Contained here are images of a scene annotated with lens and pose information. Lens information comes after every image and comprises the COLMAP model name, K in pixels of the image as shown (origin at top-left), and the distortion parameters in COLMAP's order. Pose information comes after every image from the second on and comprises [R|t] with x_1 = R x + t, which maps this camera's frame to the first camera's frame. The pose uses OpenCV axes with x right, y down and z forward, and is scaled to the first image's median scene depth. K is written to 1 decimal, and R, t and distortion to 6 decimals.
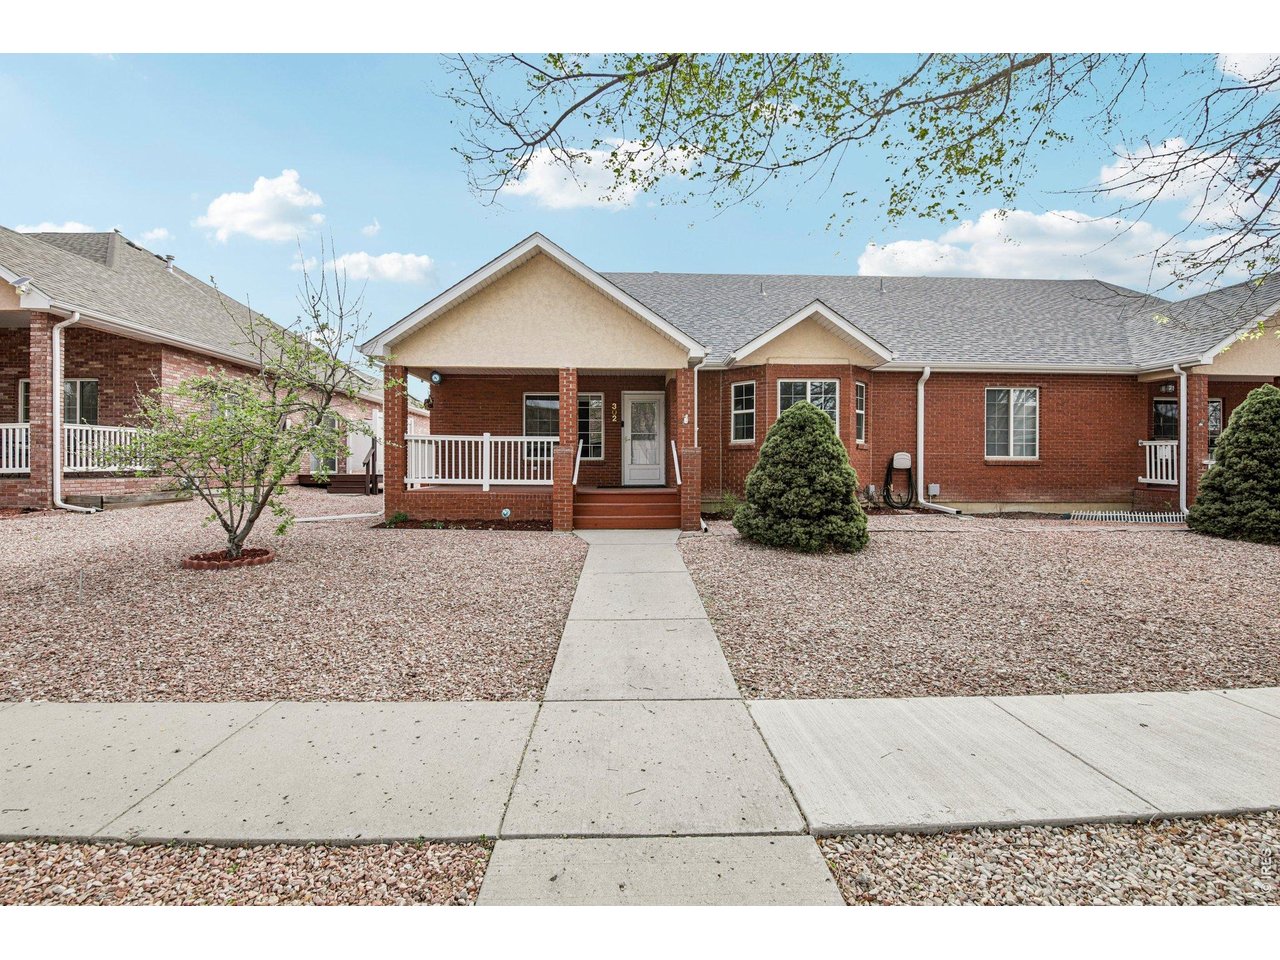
lens RADIAL K [[559.5, 0, 637.4], [0, 559.5, 471.9], [0, 0, 1]] dist [-0.016656, -0.000397]
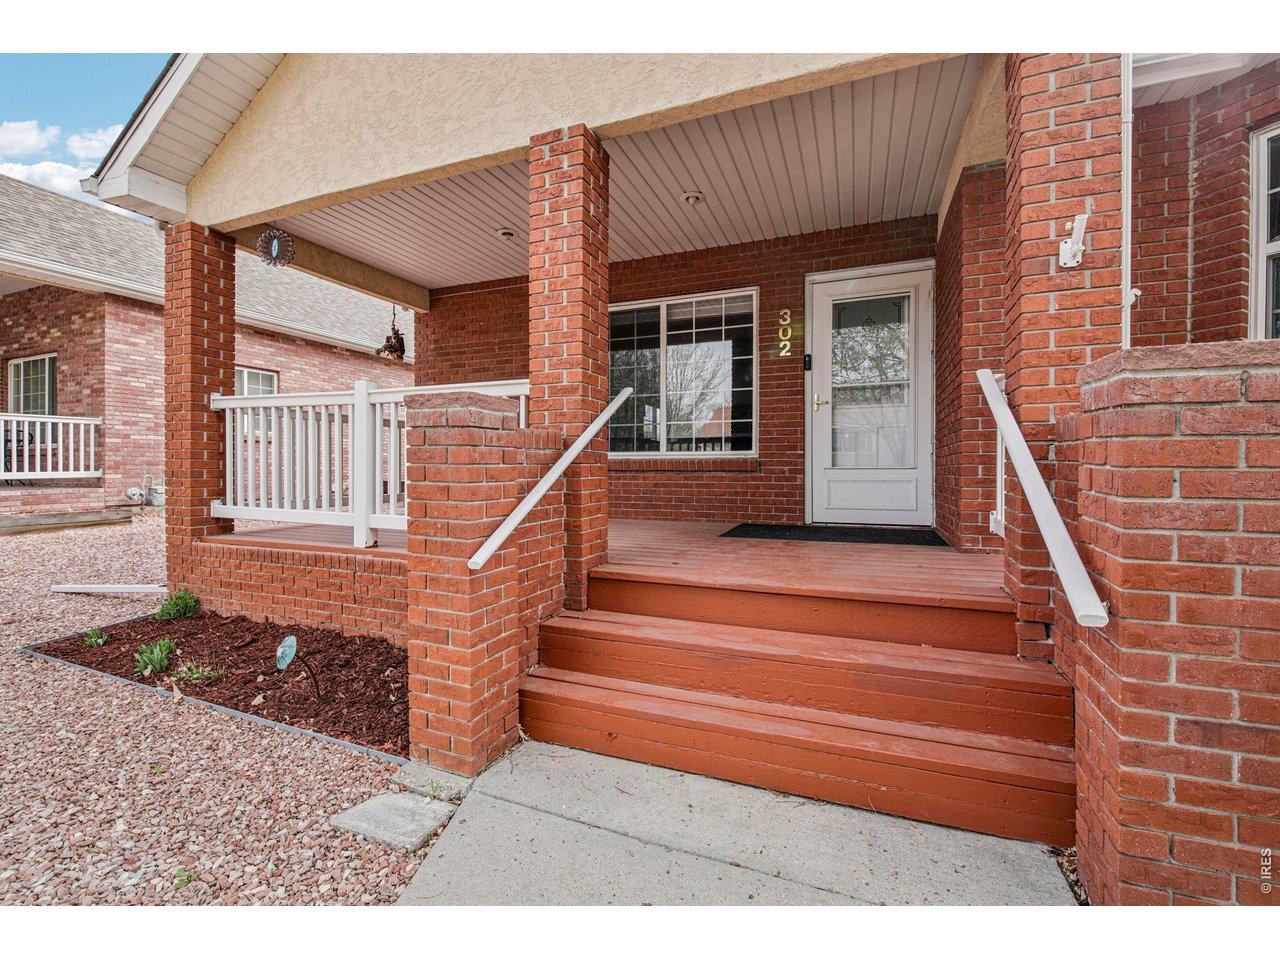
lens RADIAL K [[559.5, 0, 637.4], [0, 559.5, 471.9], [0, 0, 1]] dist [-0.016656, -0.000397]
pose [[0.914960, 0.003058, -0.403532, 0.021544], [-0.004530, 0.999986, -0.002694, -0.010647], [0.403518, 0.004293, 0.914961, 0.643179]]
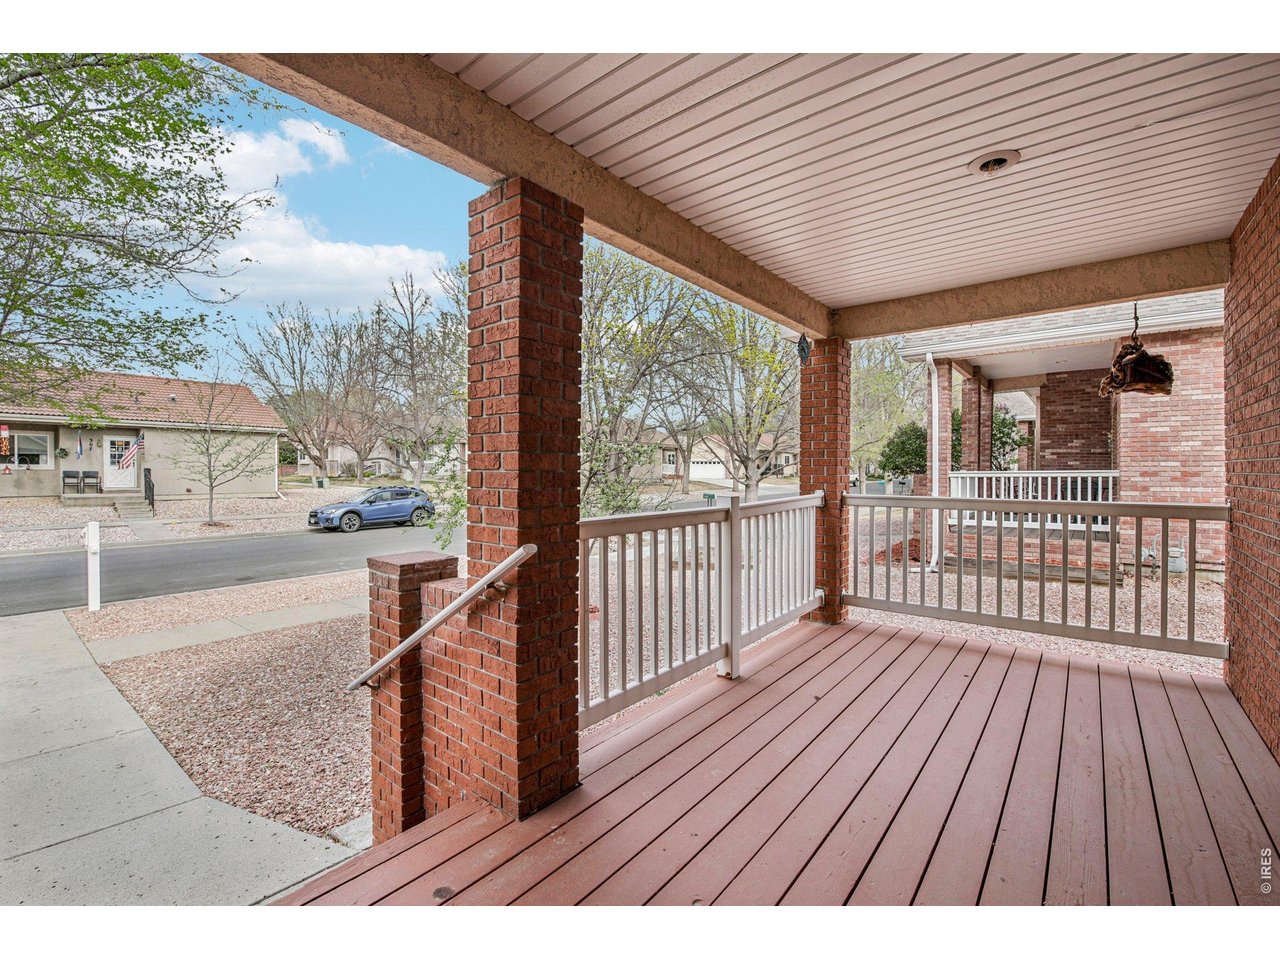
lens RADIAL K [[559.5, 0, 637.4], [0, 559.5, 471.9], [0, 0, 1]] dist [-0.016656, -0.000397]
pose [[-0.660681, -0.002675, -0.750662, 0.005365], [-0.010092, 0.999935, 0.005319, -0.068455], [0.750599, 0.011090, -0.660665, 0.984572]]
